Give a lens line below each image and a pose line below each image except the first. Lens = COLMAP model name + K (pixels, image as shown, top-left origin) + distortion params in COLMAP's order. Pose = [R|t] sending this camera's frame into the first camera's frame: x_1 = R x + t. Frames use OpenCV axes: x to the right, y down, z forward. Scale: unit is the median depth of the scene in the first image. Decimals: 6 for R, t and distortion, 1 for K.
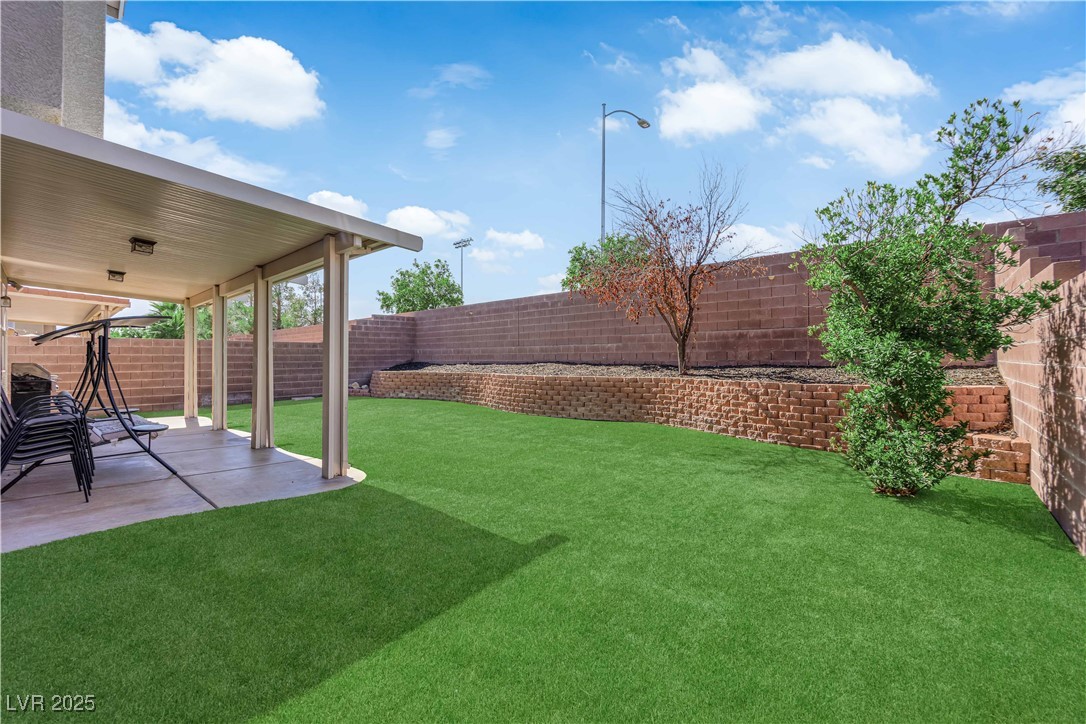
lens RADIAL K [[442.5, 0, 543.4], [0, 442.5, 361.6], [0, 0, 1]] dist [0.000234, -0.000232]
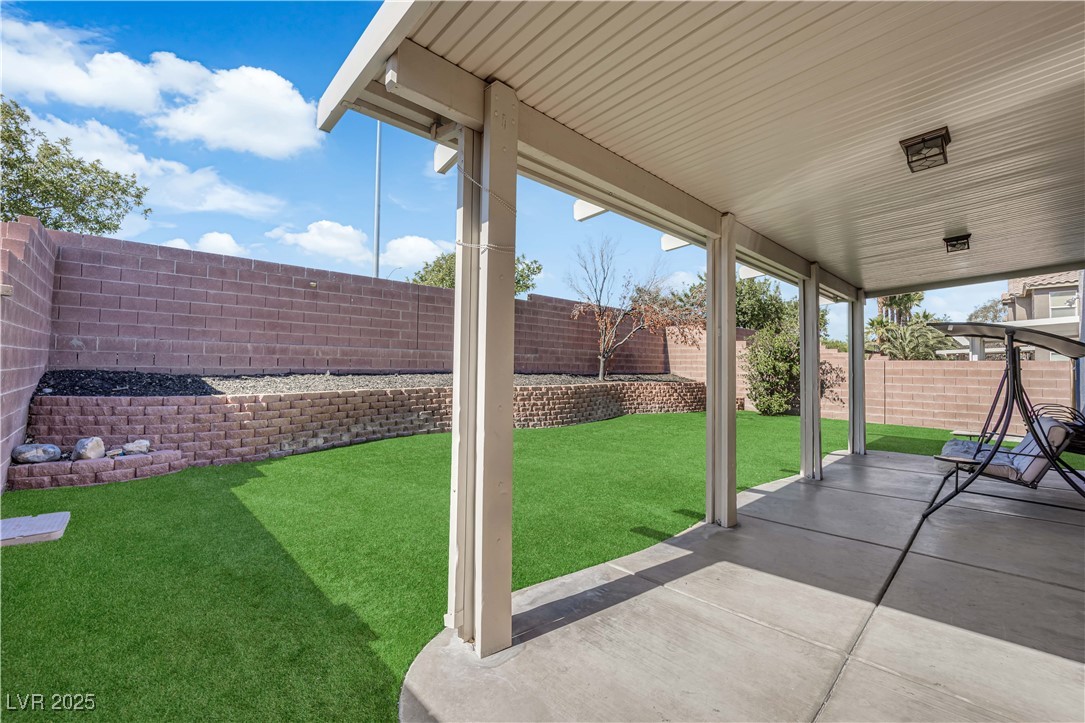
lens RADIAL K [[442.1, 0, 542.7], [0, 442.1, 360.4], [0, 0, 1]] dist [0.000234, -0.000232]
pose [[0.099761, 0.023945, 0.994723, -0.809077], [-0.003796, 0.999712, -0.023684, -0.000145], [-0.995004, -0.001413, 0.099823, 0.768489]]
